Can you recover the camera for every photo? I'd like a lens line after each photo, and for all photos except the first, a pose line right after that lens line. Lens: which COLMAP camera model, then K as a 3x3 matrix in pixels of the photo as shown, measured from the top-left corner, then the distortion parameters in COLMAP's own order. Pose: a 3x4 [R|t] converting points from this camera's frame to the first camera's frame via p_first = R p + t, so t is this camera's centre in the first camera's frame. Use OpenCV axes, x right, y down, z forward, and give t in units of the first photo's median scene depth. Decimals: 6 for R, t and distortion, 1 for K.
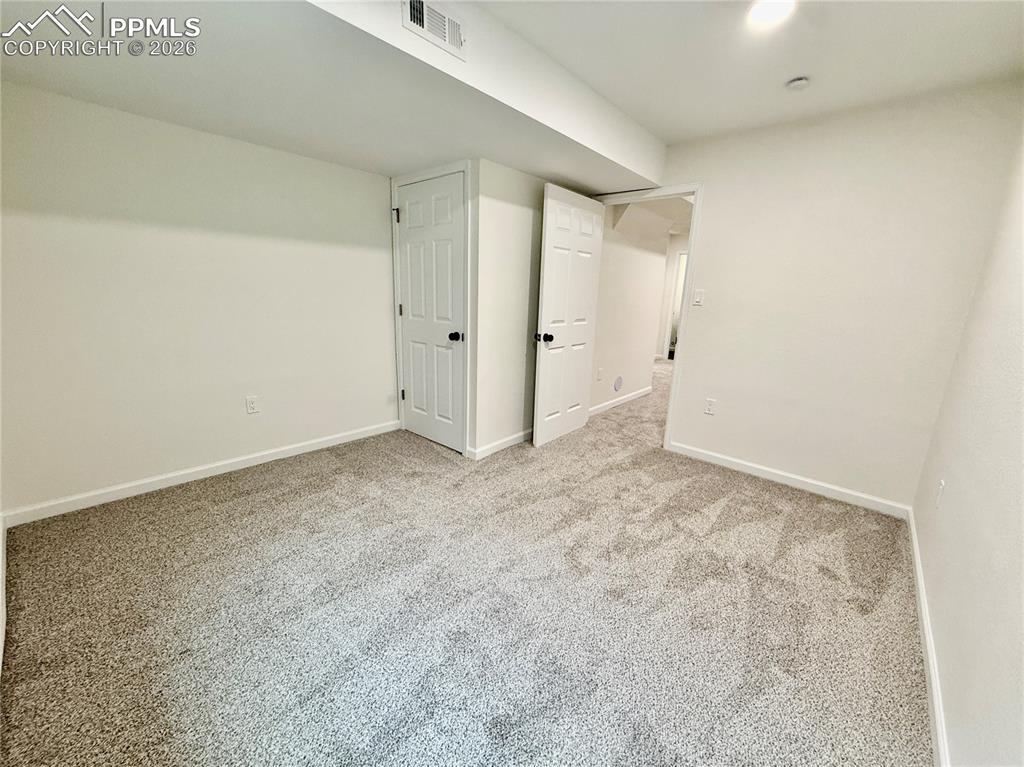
lens RADIAL K [[407.6, 0, 512.0], [0, 407.6, 385.0], [0, 0, 1]] dist [0.000411, -0.000571]
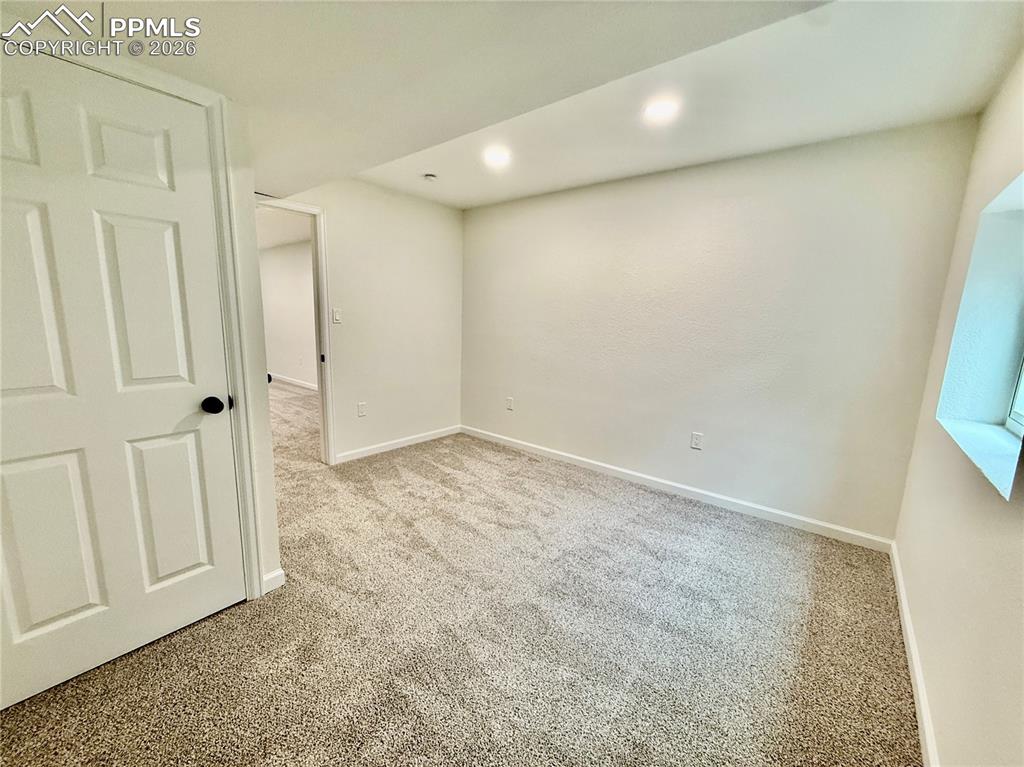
lens RADIAL K [[407.6, 0, 510.0], [0, 407.6, 383.2], [0, 0, 1]] dist [0.000411, -0.000571]
pose [[-0.030936, -0.201706, 0.978957, -0.766147], [0.198908, 0.958594, 0.203796, -0.202991], [-0.979530, 0.201027, 0.010466, 0.680178]]
